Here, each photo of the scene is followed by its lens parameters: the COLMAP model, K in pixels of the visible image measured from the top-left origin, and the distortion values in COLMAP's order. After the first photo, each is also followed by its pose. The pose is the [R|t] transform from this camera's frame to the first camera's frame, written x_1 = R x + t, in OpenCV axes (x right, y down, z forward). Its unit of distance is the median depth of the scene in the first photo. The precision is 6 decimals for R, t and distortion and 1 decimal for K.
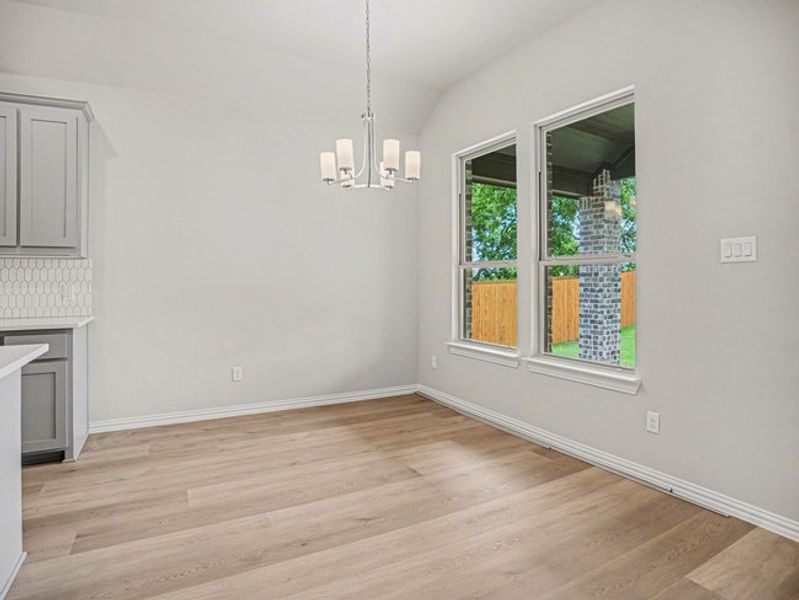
lens RADIAL K [[459.5, 0, 402.2], [0, 459.5, 277.9], [0, 0, 1]] dist [-0.029877, 0.000310]
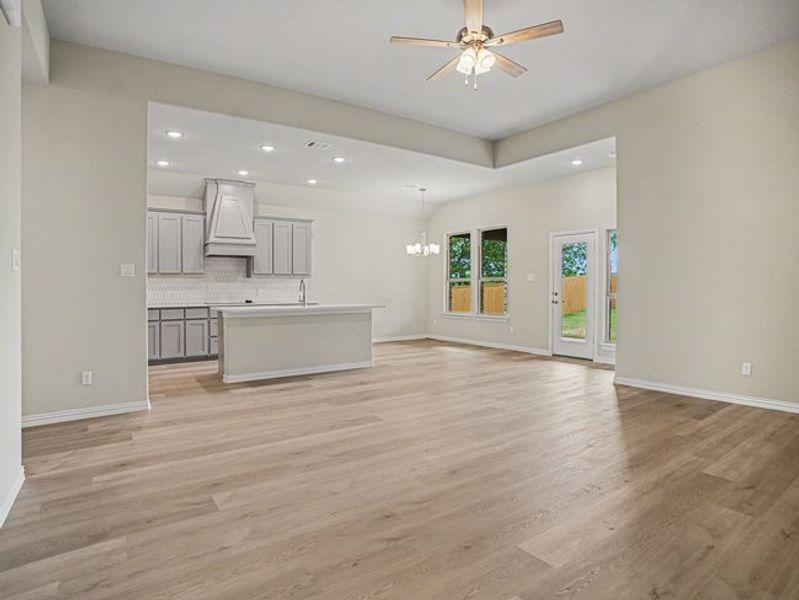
lens RADIAL K [[468.7, 0, 399.5], [0, 468.7, 300.0], [0, 0, 1]] dist [-0.034932, 0.000752]
pose [[0.996694, -0.007697, 0.080884, -0.372704], [0.005291, 0.999538, 0.029915, 0.000031], [-0.081077, -0.029389, 0.996274, -1.639756]]
